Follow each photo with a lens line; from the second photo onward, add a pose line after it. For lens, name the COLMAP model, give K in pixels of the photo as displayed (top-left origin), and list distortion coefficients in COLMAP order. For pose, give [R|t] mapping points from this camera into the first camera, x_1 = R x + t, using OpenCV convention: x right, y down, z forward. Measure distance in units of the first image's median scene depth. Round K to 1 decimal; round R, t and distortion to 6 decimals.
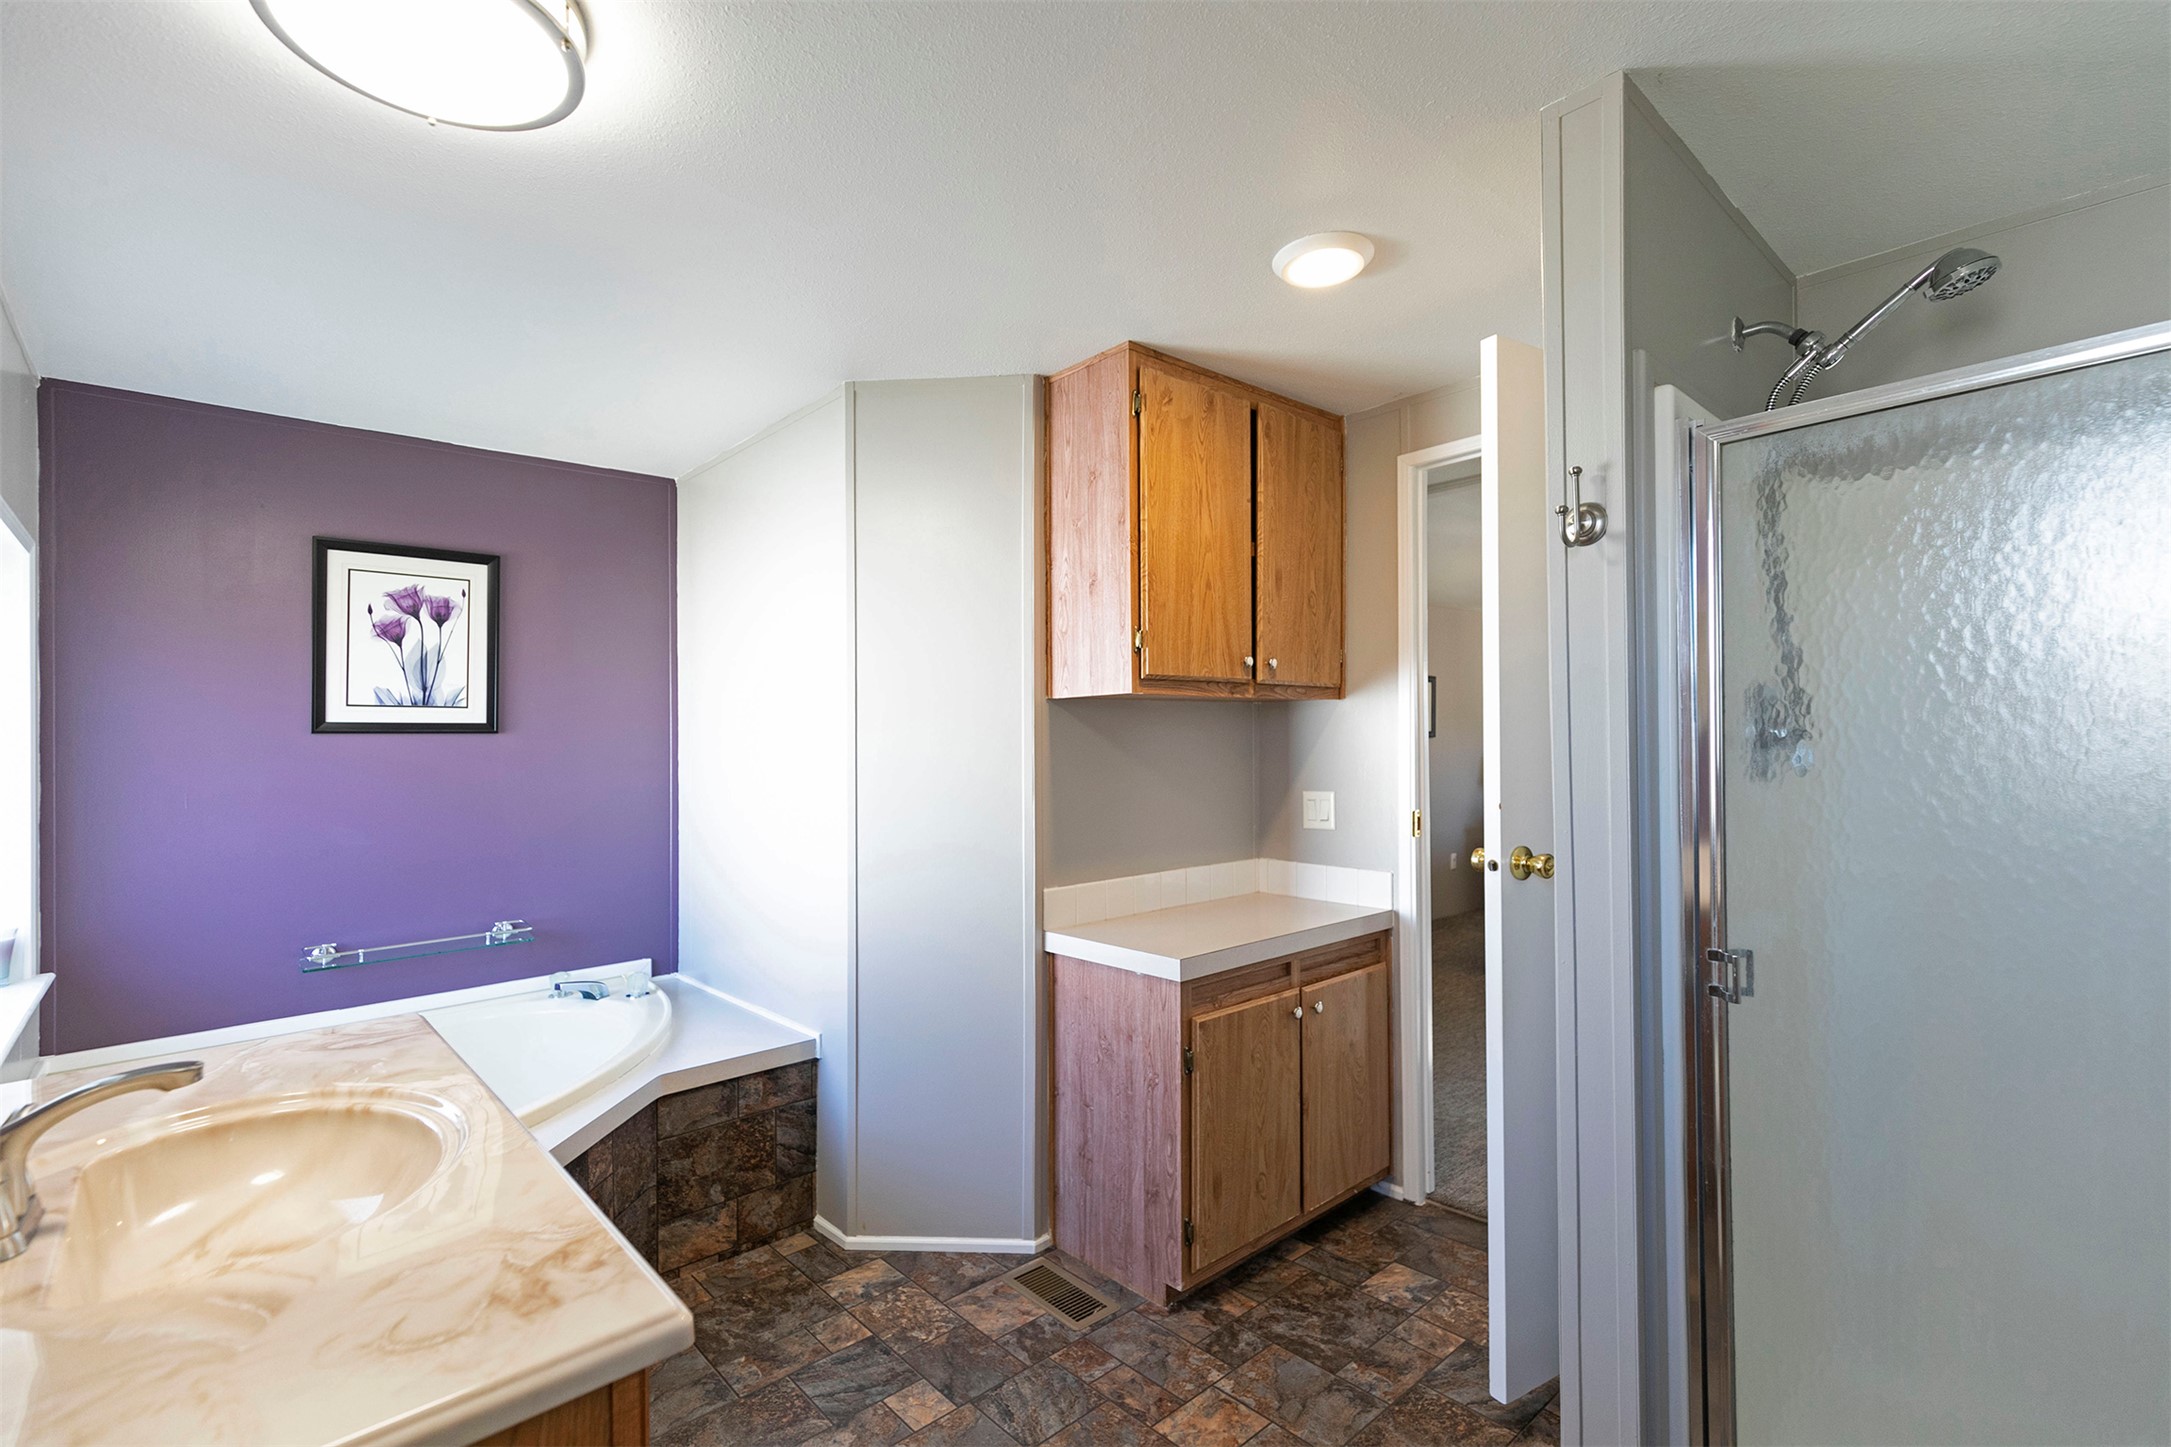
lens RADIAL K [[981.3, 0, 1081.2], [0, 981.3, 715.7], [0, 0, 1]] dist [0.014527, -0.003021]
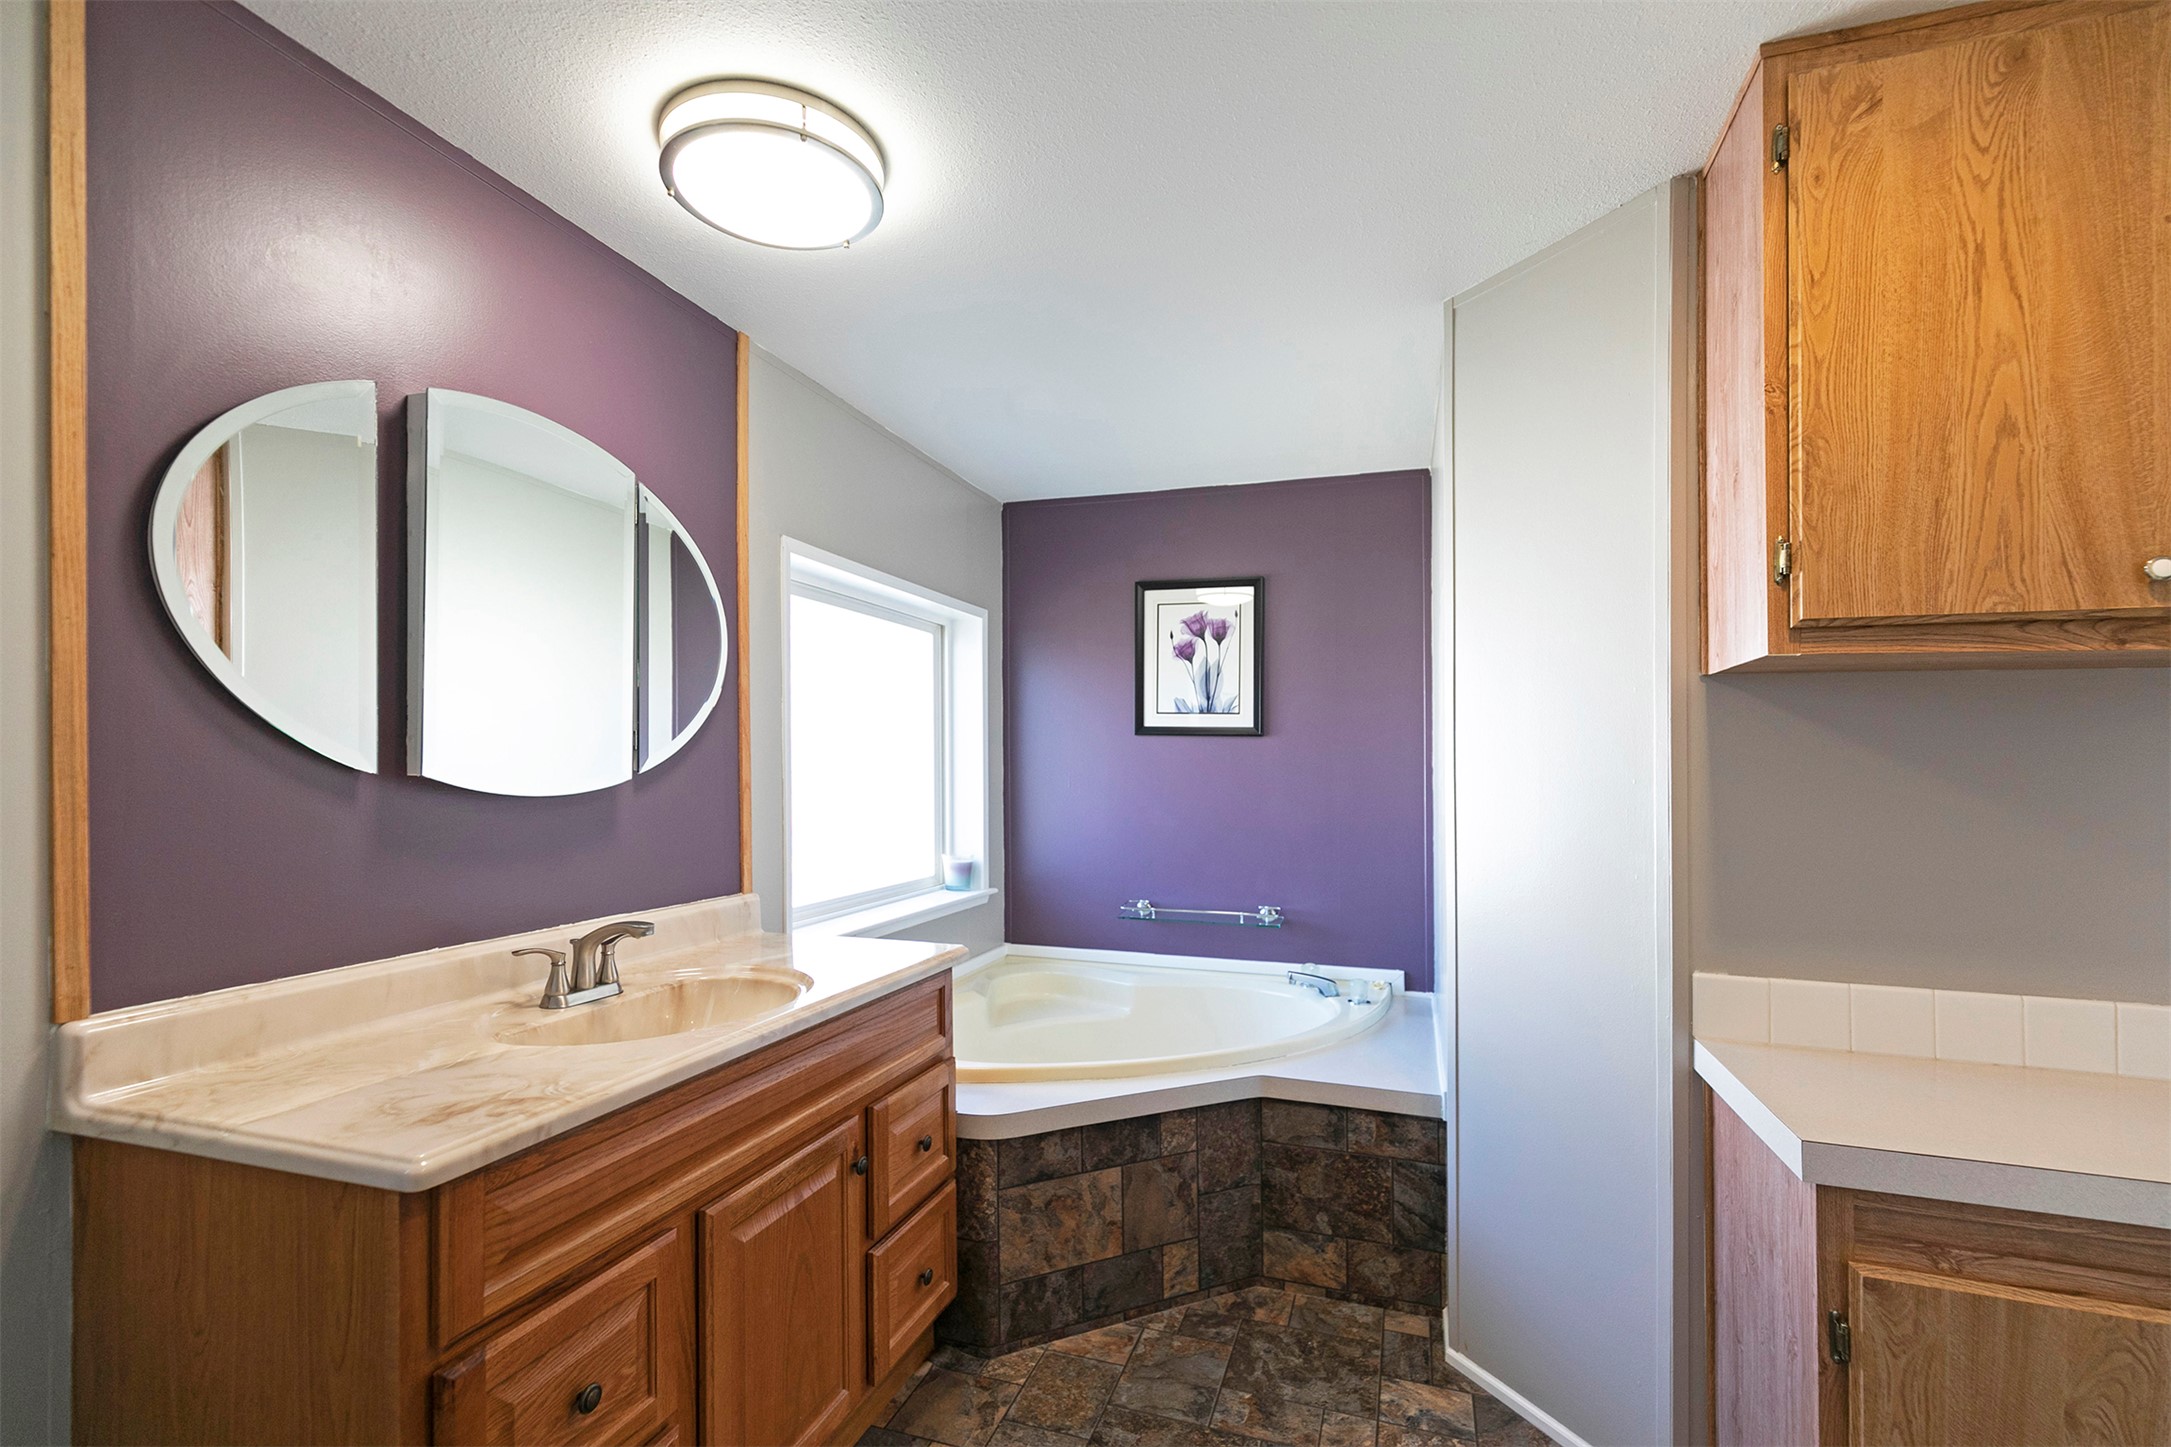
lens RADIAL K [[981.3, 0, 1081.2], [0, 981.3, 737.0], [0, 0, 1]] dist [0.014527, -0.003021]
pose [[0.495591, -0.001622, -0.868555, 0.325845], [0.003218, 0.999995, -0.000031, 0.021835], [0.868550, -0.002779, 0.495593, 0.332803]]
